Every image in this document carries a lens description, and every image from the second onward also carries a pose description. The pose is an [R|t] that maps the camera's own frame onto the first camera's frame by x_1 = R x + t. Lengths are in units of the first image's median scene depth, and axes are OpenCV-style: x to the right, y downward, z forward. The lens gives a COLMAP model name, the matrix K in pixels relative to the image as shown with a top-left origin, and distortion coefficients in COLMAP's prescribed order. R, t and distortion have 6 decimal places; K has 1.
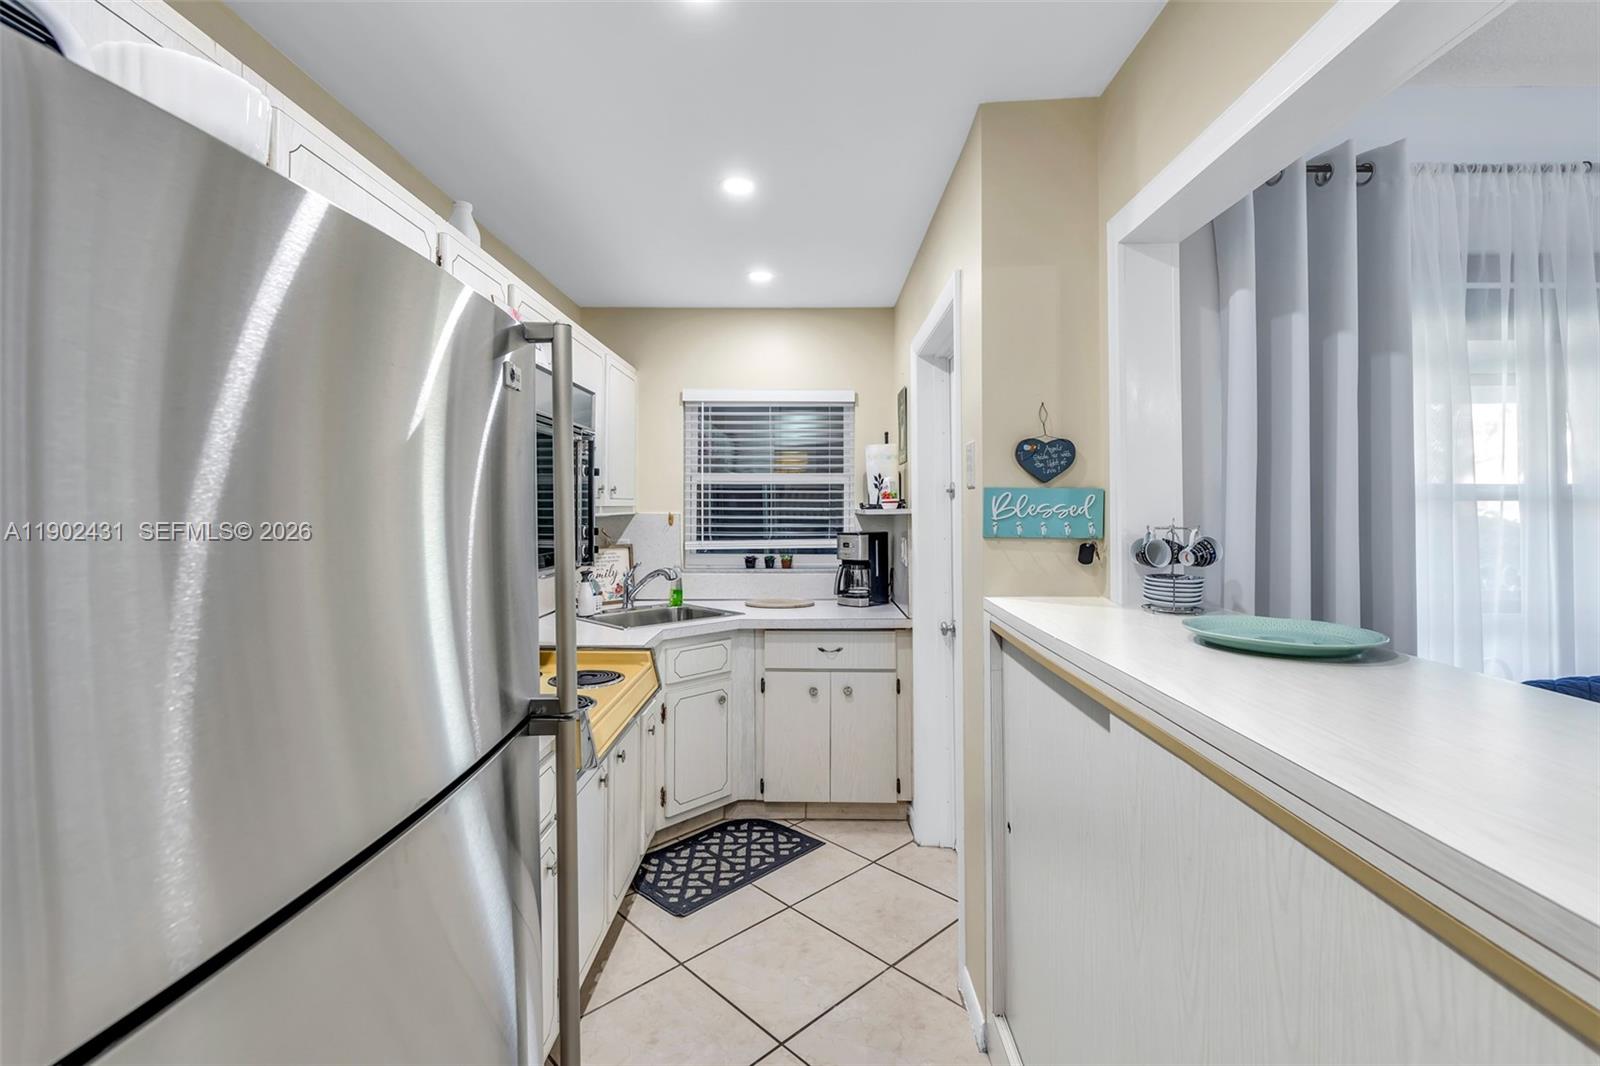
lens RADIAL K [[709.8, 0, 805.8], [0, 709.8, 507.8], [0, 0, 1]] dist [0.000883, -0.000049]
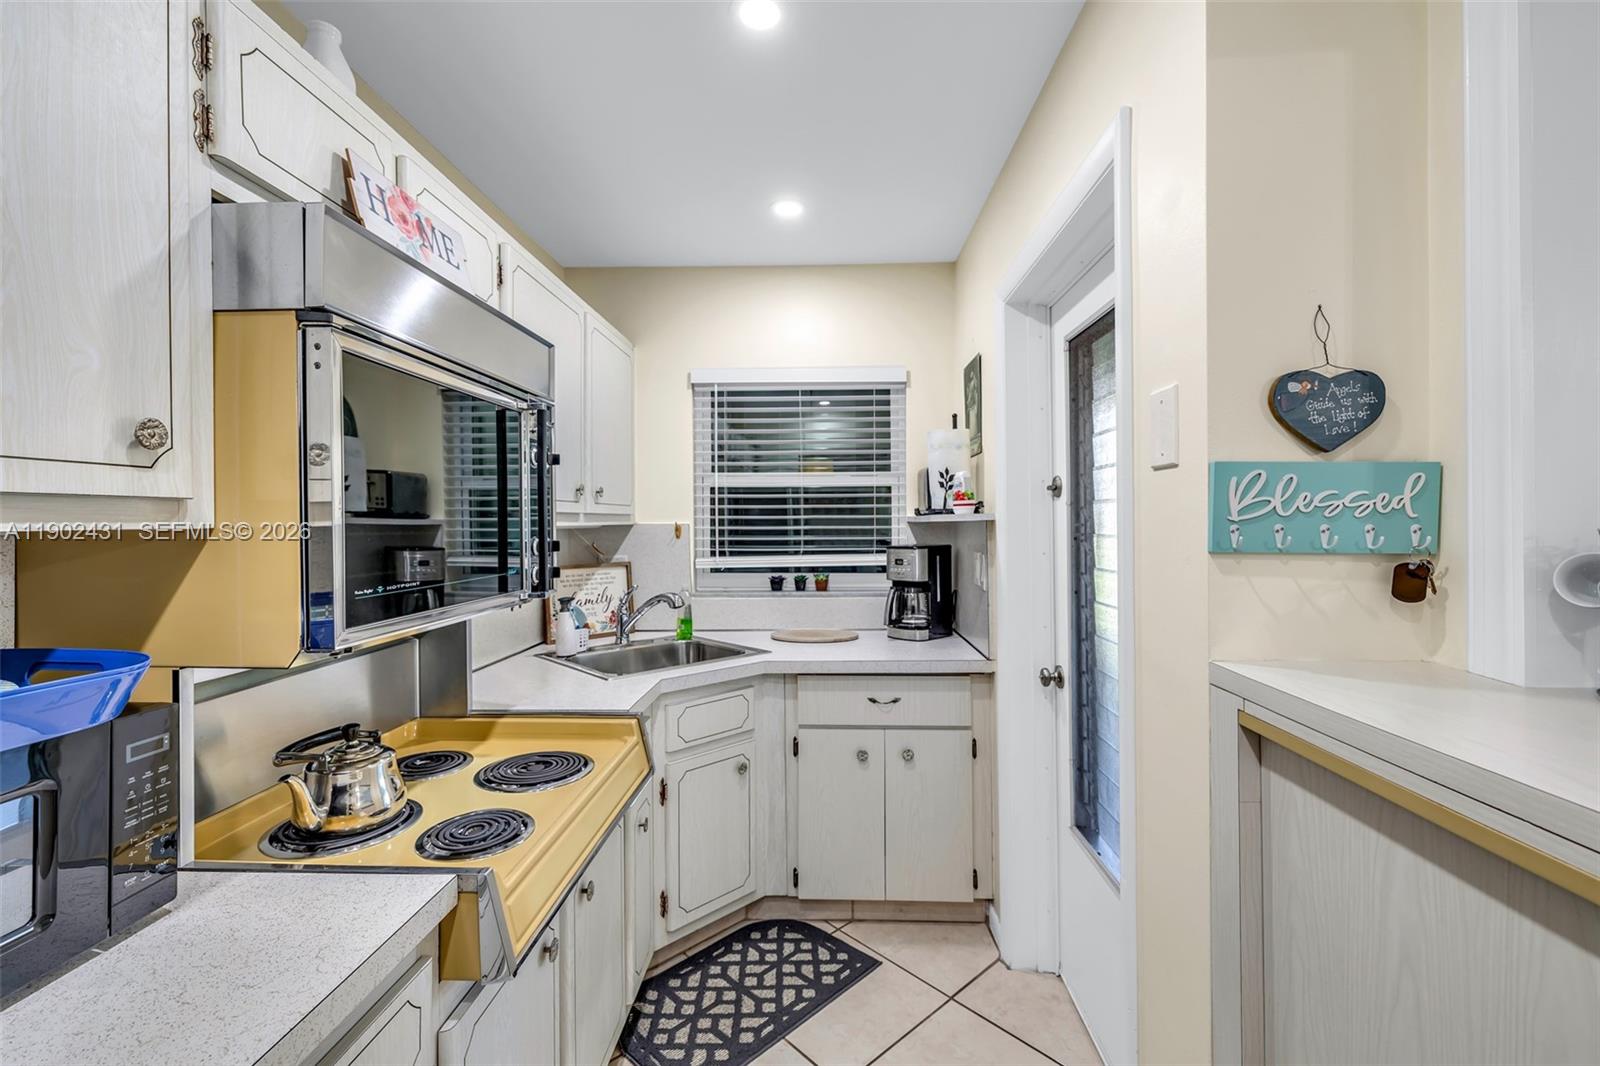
lens RADIAL K [[682.5, 0, 800.0], [0, 682.5, 533.0], [0, 0, 1]] dist [0.000348, 0.000052]
pose [[0.999364, -0.006180, -0.035116, -0.028795], [0.006704, 0.999867, 0.014848, 0.009609], [0.035019, -0.015074, 0.999273, 0.271597]]
